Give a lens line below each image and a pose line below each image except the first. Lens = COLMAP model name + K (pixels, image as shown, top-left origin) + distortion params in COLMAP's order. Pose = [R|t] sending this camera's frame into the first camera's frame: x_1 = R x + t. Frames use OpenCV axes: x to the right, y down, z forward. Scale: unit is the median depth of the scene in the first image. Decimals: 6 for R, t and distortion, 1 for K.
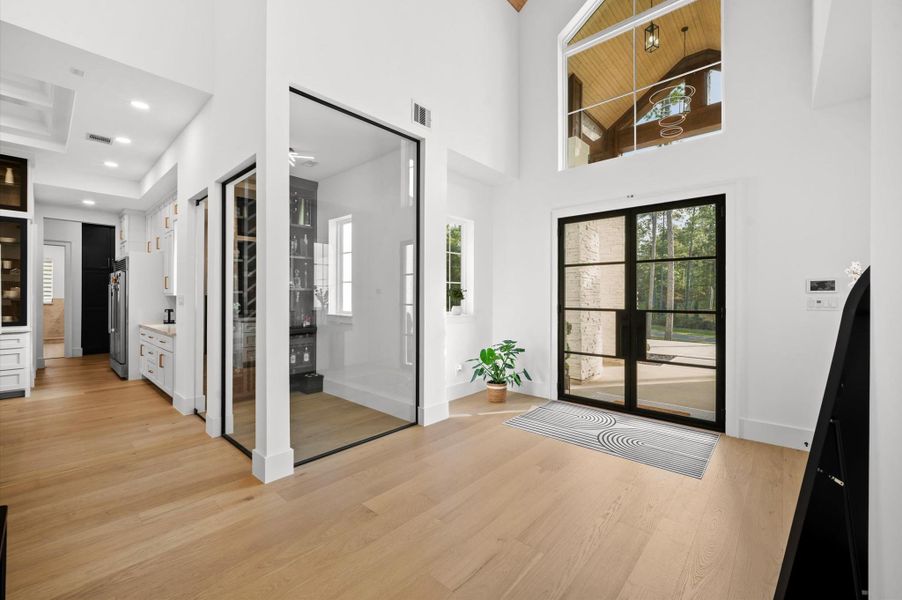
lens RADIAL K [[368.5, 0, 453.2], [0, 368.5, 297.0], [0, 0, 1]] dist [-0.001022, -0.000785]
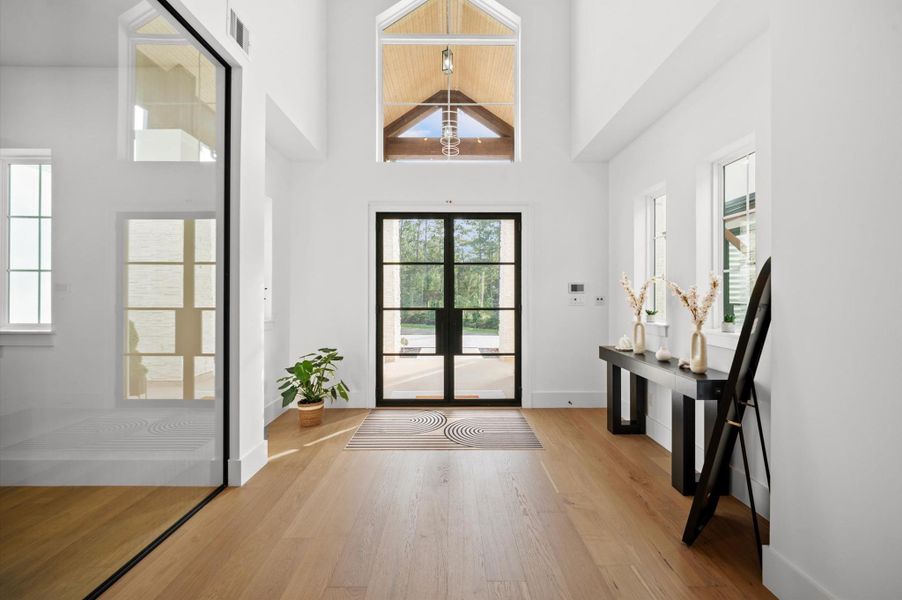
lens RADIAL K [[368.5, 0, 449.6], [0, 368.5, 294.9], [0, 0, 1]] dist [-0.001022, -0.000785]
pose [[0.739834, -0.000365, 0.672790, -0.230468], [0.002351, 0.999995, -0.002043, -0.001843], [-0.672786, 0.003094, 0.739831, 0.211016]]
